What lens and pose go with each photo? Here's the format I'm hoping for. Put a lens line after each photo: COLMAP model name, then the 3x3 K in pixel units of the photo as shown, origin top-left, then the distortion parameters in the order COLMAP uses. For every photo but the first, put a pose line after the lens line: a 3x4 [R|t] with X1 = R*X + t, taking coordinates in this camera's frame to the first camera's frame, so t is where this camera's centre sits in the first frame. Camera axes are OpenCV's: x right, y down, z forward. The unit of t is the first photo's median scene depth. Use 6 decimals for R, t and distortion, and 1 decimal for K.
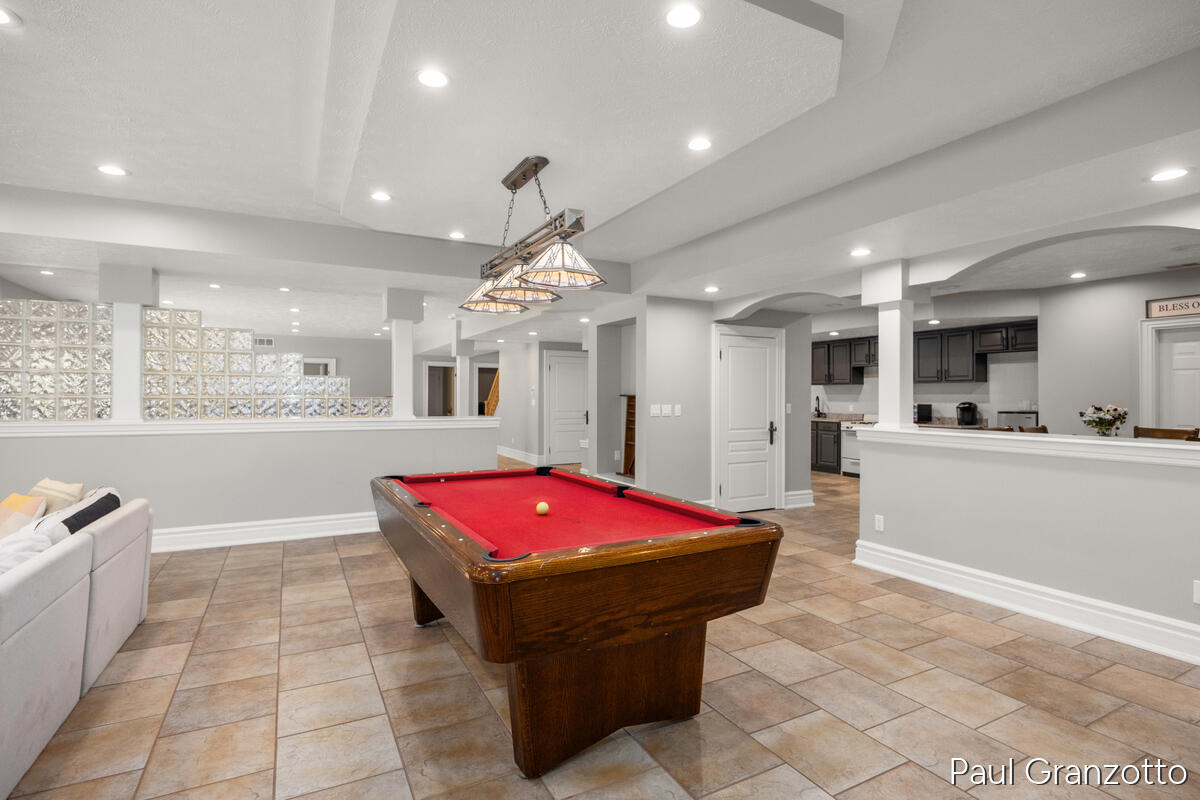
lens RADIAL K [[588.7, 0, 606.5], [0, 588.7, 395.5], [0, 0, 1]] dist [-0.024455, -0.000878]
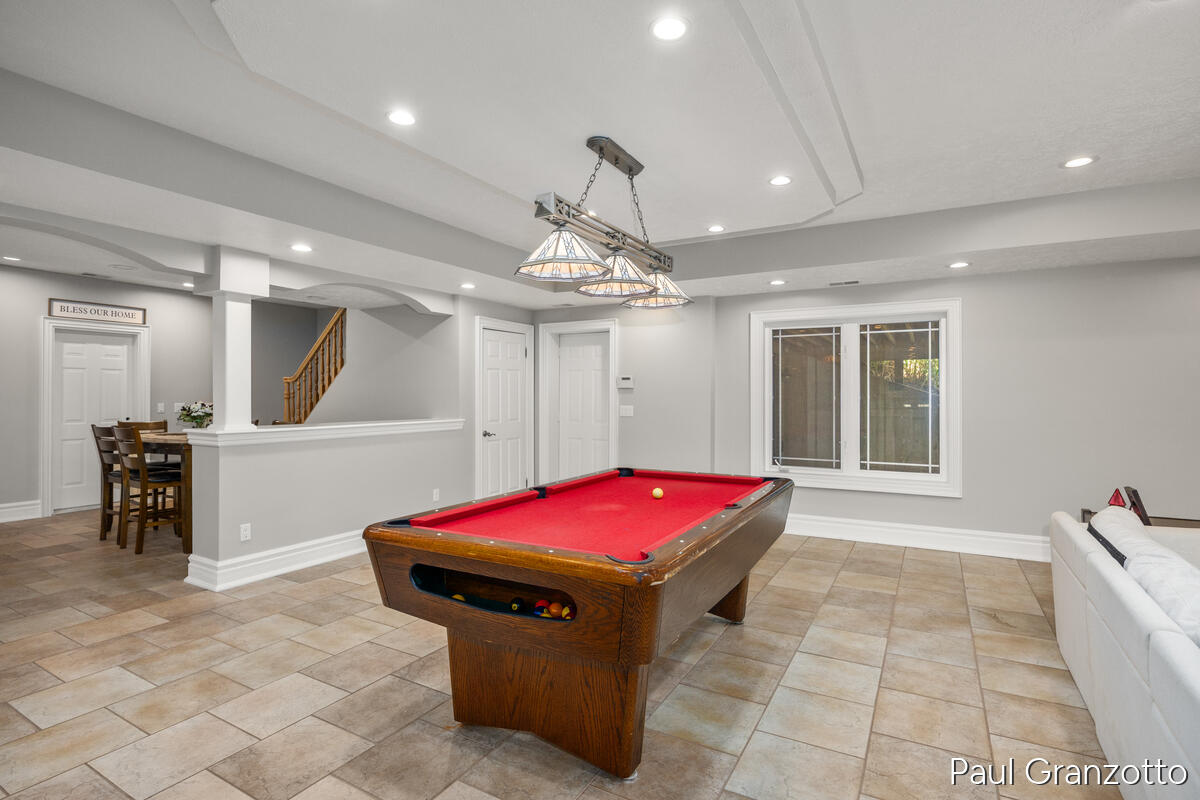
lens RADIAL K [[588.7, 0, 606.5], [0, 588.7, 395.5], [0, 0, 1]] dist [-0.024455, -0.000878]
pose [[-0.539560, -0.004297, 0.841936, -0.660600], [-0.004383, 0.999988, 0.002295, -0.001825], [-0.841936, -0.002452, -0.539572, 1.094534]]
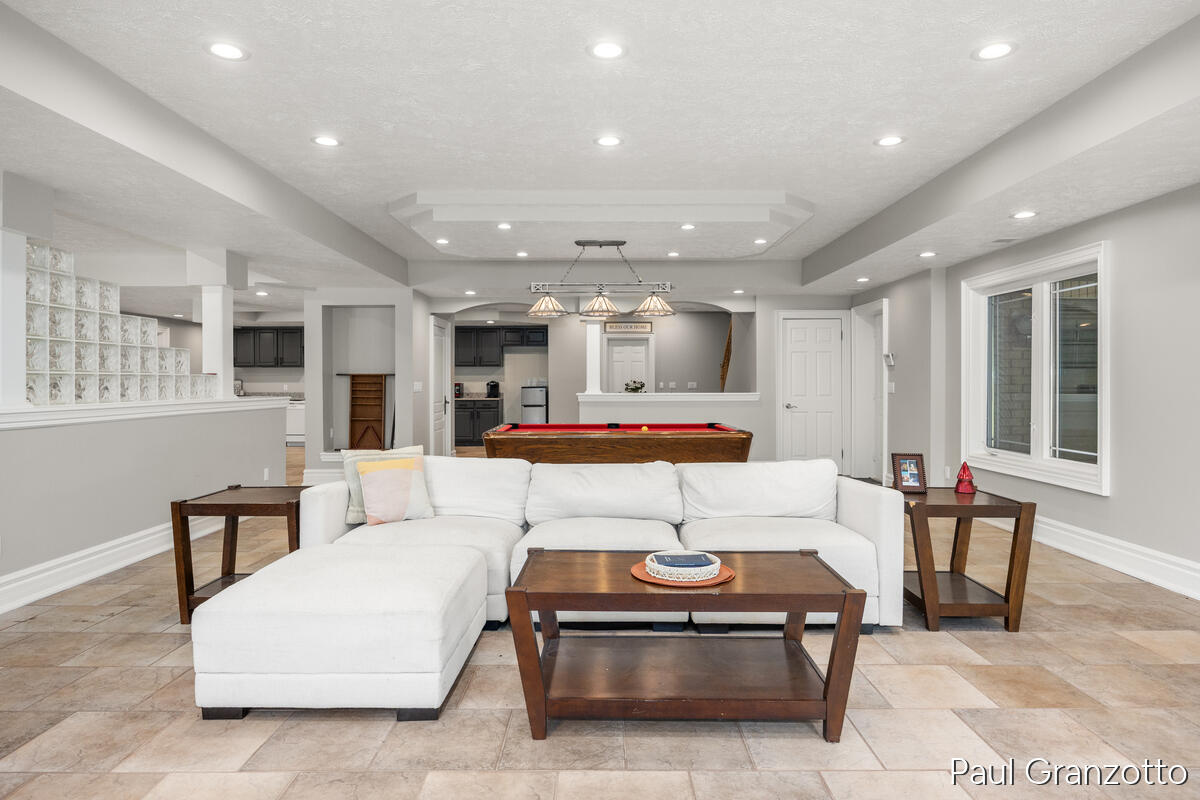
lens RADIAL K [[683.9, 0, 600.0], [0, 683.9, 400.0], [0, 0, 1]] dist [-0.000790, -0.000222]
pose [[0.472126, -0.028083, 0.881084, -1.386046], [0.003942, 0.999550, 0.029746, 0.017593], [-0.881523, -0.010570, 0.472024, 0.036824]]
